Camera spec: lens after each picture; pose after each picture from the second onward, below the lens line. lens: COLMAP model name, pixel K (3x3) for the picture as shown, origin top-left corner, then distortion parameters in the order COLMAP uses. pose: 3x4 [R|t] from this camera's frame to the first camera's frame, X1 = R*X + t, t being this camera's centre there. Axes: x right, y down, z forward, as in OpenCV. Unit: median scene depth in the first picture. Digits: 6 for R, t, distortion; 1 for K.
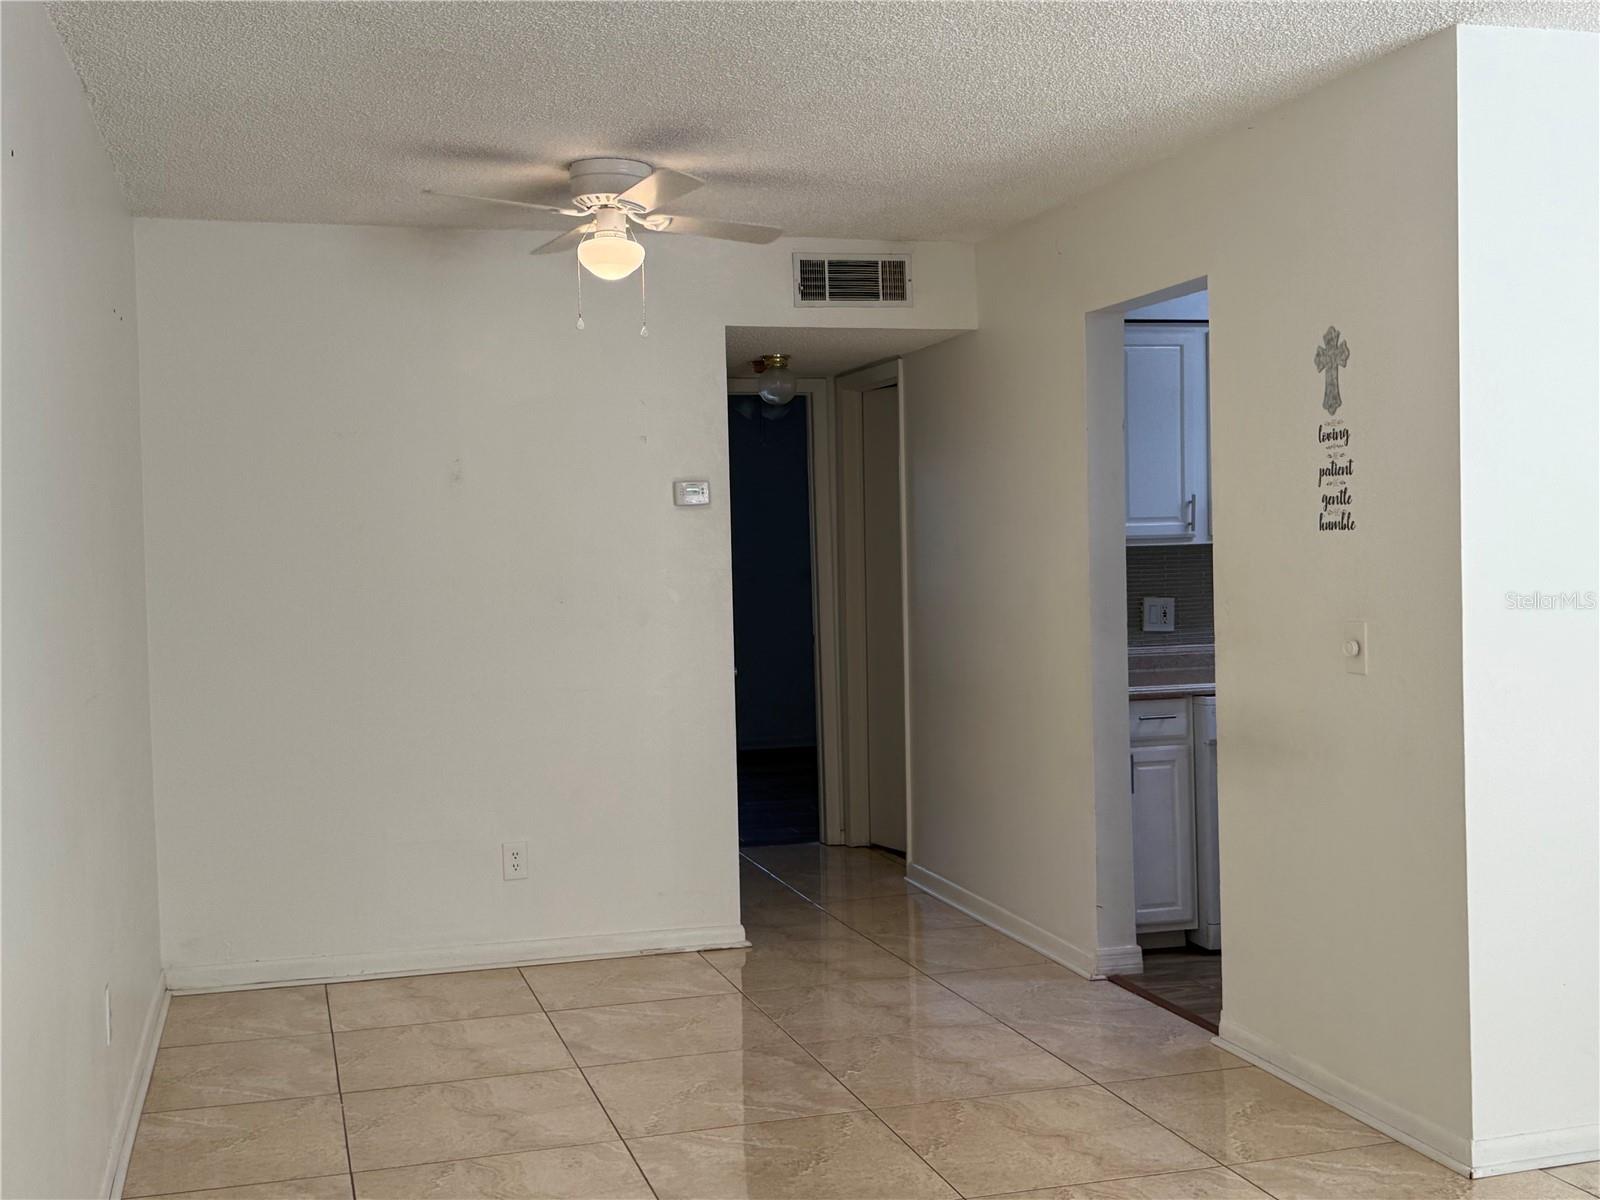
lens RADIAL K [[1773.3, 0, 800.0], [0, 1773.3, 600.0], [0, 0, 1]] dist [0.123186, -0.021694]
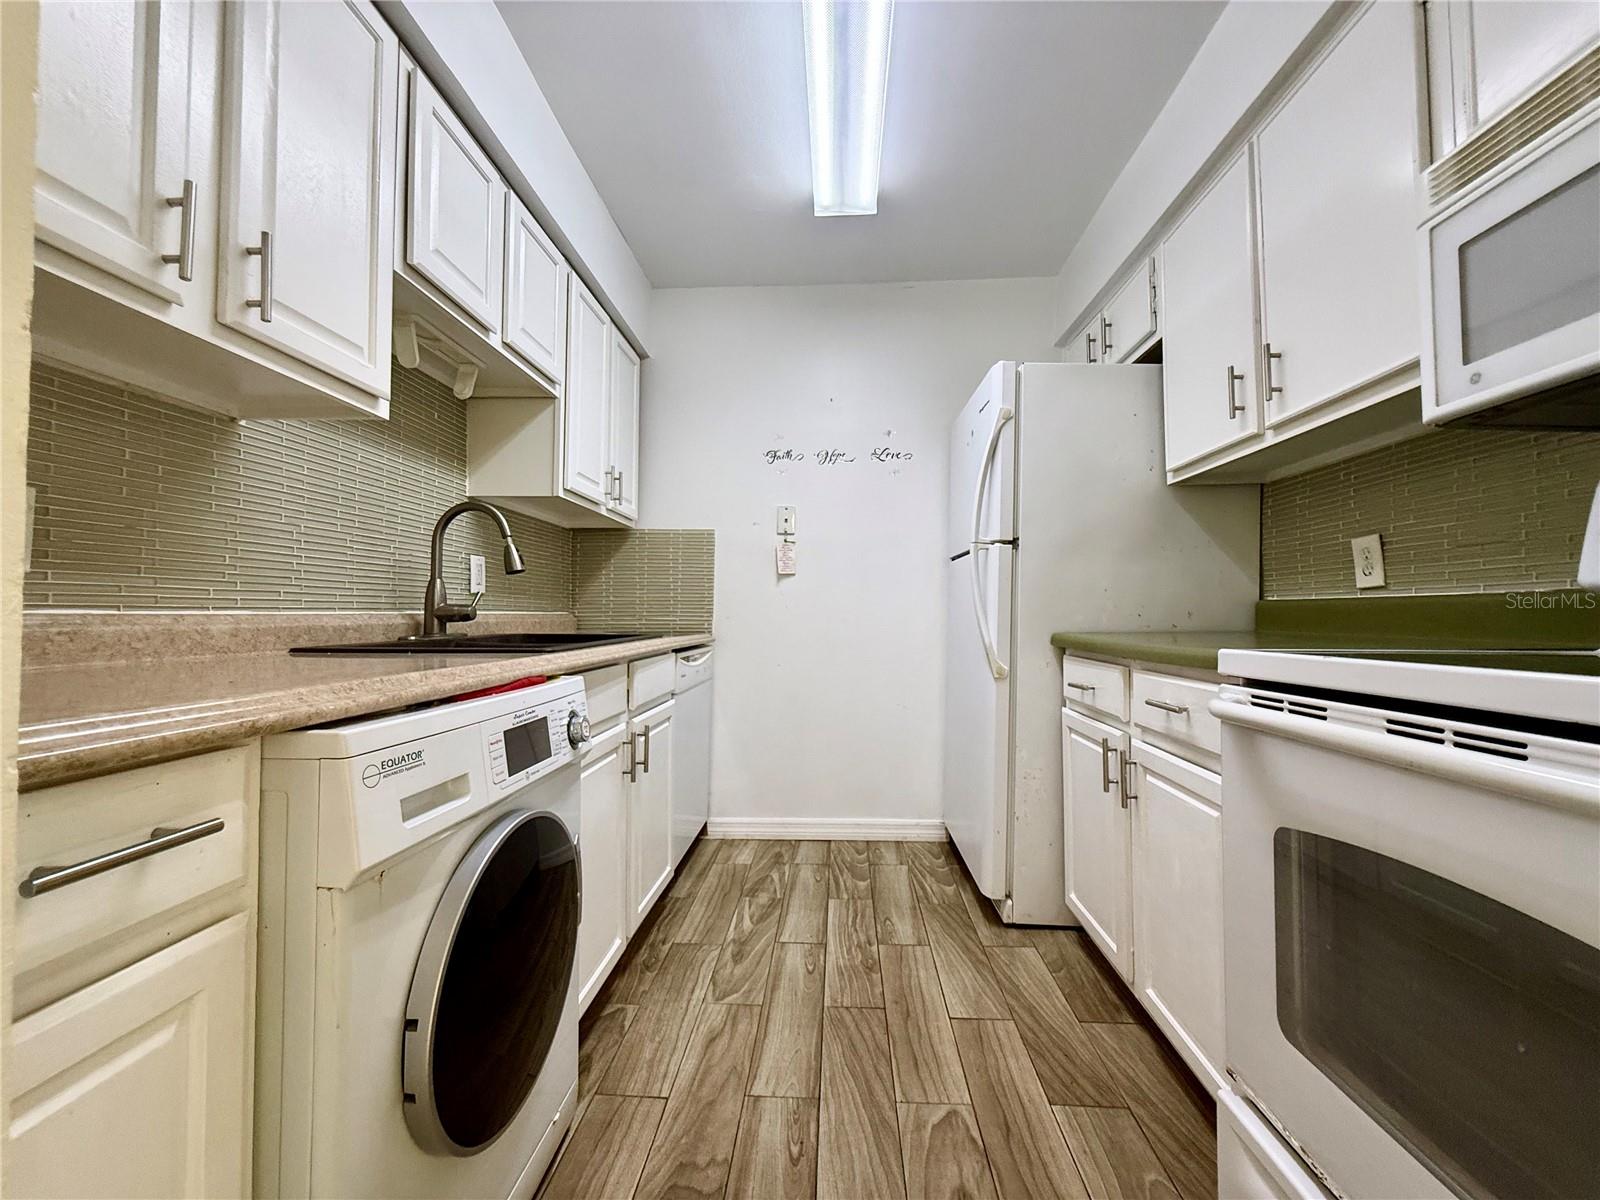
lens RADIAL K [[640.0, 0, 804.5], [0, 640.0, 599.2], [0, 0, 1]] dist [-0.001261, 0.000123]
pose [[0.333524, 0.046617, 0.941588, 0.141136], [0.024326, 0.998019, -0.058027, 0.037591], [-0.942428, 0.042259, 0.331729, 0.833015]]
